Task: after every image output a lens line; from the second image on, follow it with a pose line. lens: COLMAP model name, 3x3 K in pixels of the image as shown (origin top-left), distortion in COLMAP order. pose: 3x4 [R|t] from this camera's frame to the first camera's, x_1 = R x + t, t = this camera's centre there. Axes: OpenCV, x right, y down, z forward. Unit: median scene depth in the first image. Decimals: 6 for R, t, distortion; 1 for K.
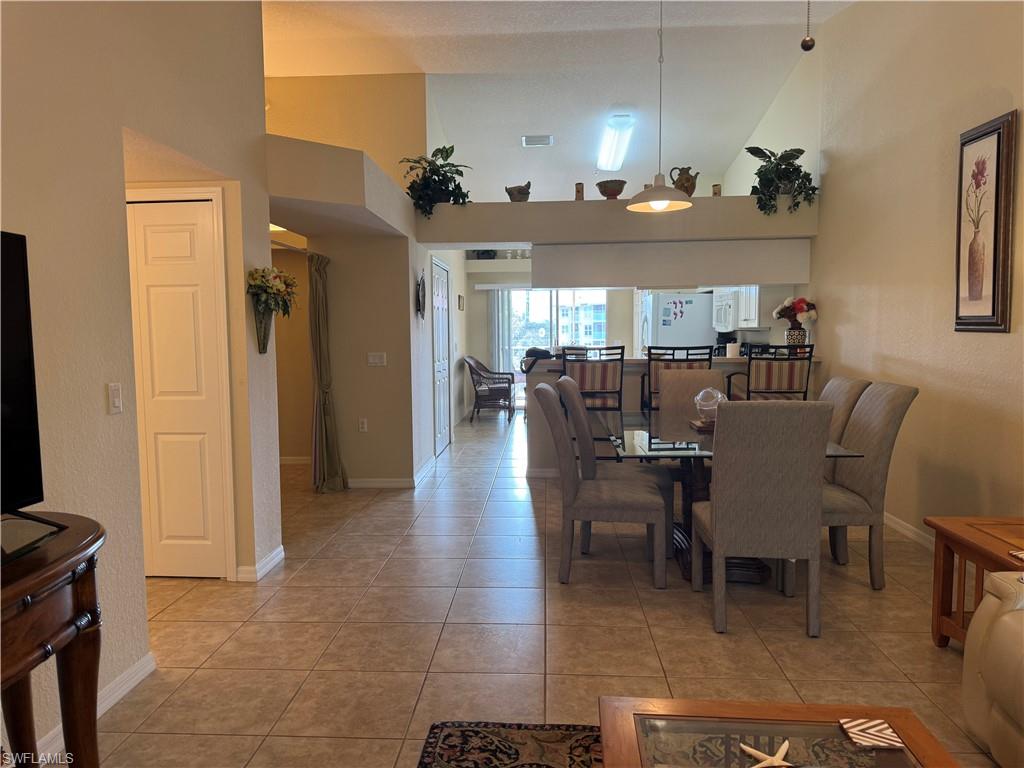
lens RADIAL K [[724.2, 0, 507.4], [0, 724.2, 386.5], [0, 0, 1]] dist [0.062277, -0.072174]
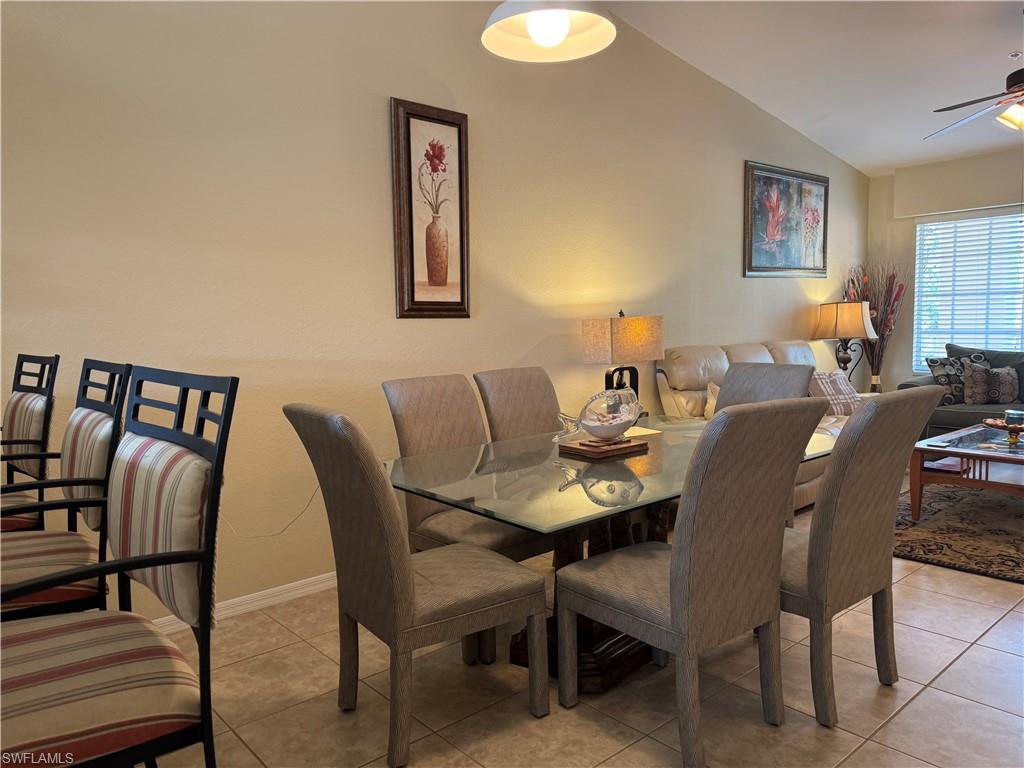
lens RADIAL K [[724.2, 0, 507.4], [0, 724.2, 386.5], [0, 0, 1]] dist [0.062277, -0.072174]
pose [[-0.692875, -0.041861, 0.719842, -0.101357], [0.086407, 0.986299, 0.140526, -0.077492], [-0.715862, 0.159566, -0.679765, 1.119369]]
